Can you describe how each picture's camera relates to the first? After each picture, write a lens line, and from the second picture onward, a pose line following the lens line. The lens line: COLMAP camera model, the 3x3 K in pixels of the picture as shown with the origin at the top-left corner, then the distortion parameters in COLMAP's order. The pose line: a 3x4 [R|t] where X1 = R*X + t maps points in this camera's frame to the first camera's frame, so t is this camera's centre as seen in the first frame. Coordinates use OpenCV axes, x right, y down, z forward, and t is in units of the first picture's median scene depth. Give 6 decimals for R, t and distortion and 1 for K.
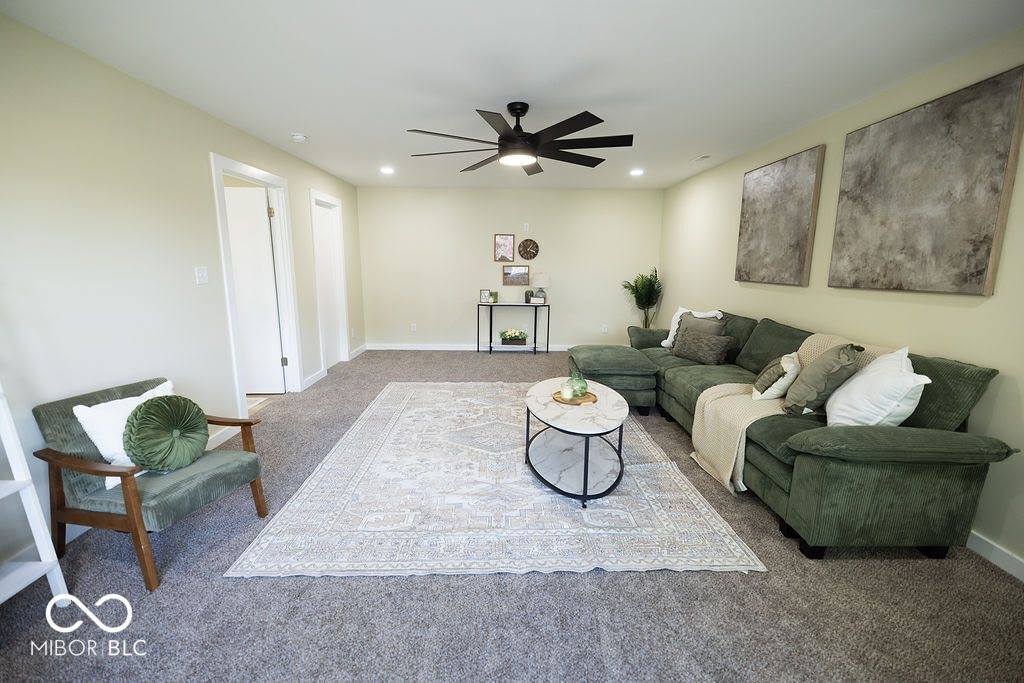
lens RADIAL K [[435.5, 0, 499.9], [0, 435.5, 338.0], [0, 0, 1]] dist [0.002980, 0.000645]
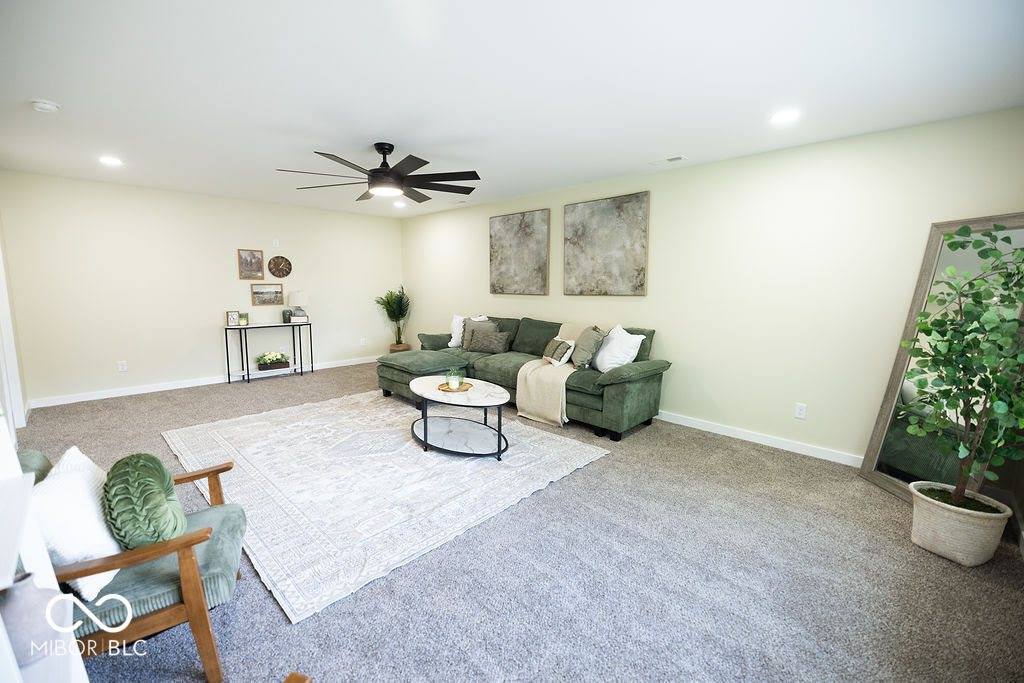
lens RADIAL K [[435.5, 0, 503.3], [0, 435.5, 334.8], [0, 0, 1]] dist [0.002980, 0.000645]
pose [[0.706373, -0.087544, 0.702405, -0.571493], [0.121236, 0.992622, 0.001795, 0.001710], [-0.697380, 0.083889, 0.711775, 0.000683]]
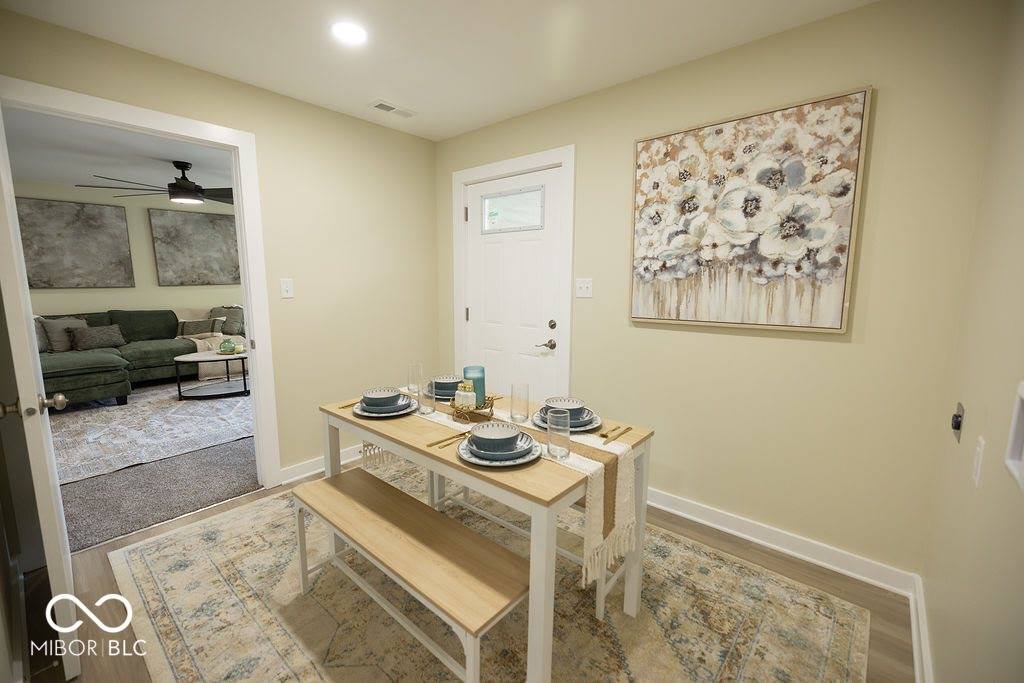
lens RADIAL K [[435.5, 0, 515.5], [0, 435.5, 348.2], [0, 0, 1]] dist [0.002980, 0.000645]
pose [[-0.766587, -0.106192, 0.633299, -1.685143], [0.109537, 0.950152, 0.291913, -0.244486], [-0.632729, 0.293147, -0.716742, 1.451884]]
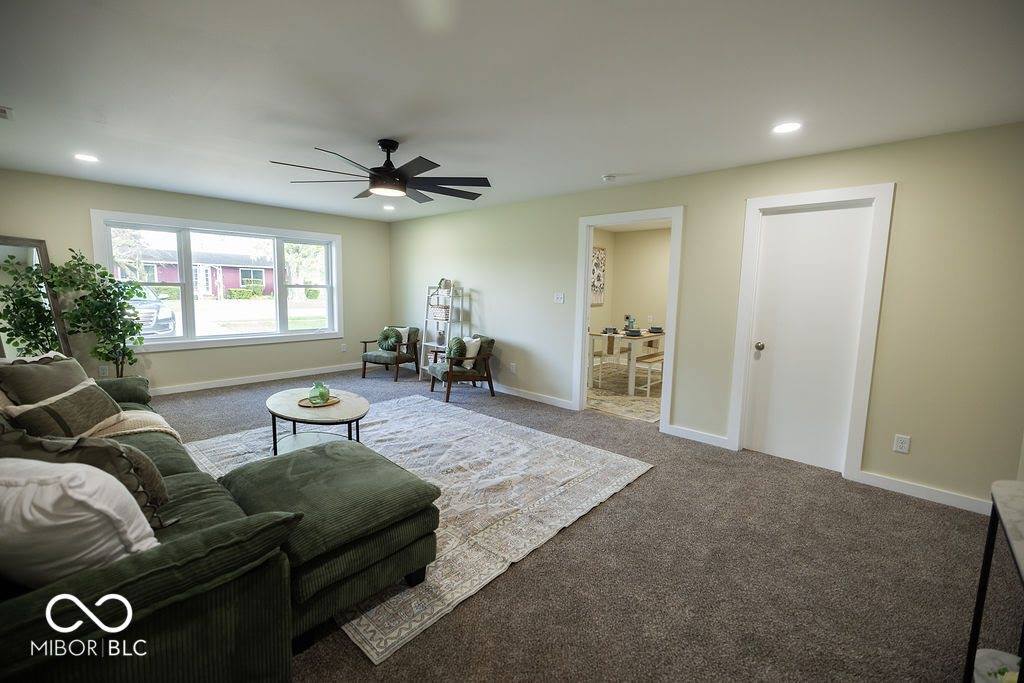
lens RADIAL K [[435.5, 0, 513.0], [0, 435.5, 336.7], [0, 0, 1]] dist [0.002980, 0.000645]
pose [[-0.659439, 0.075553, -0.747951, 0.657400], [-0.152046, 0.960970, 0.231124, -0.363470], [0.736221, 0.266135, -0.622214, 1.966261]]
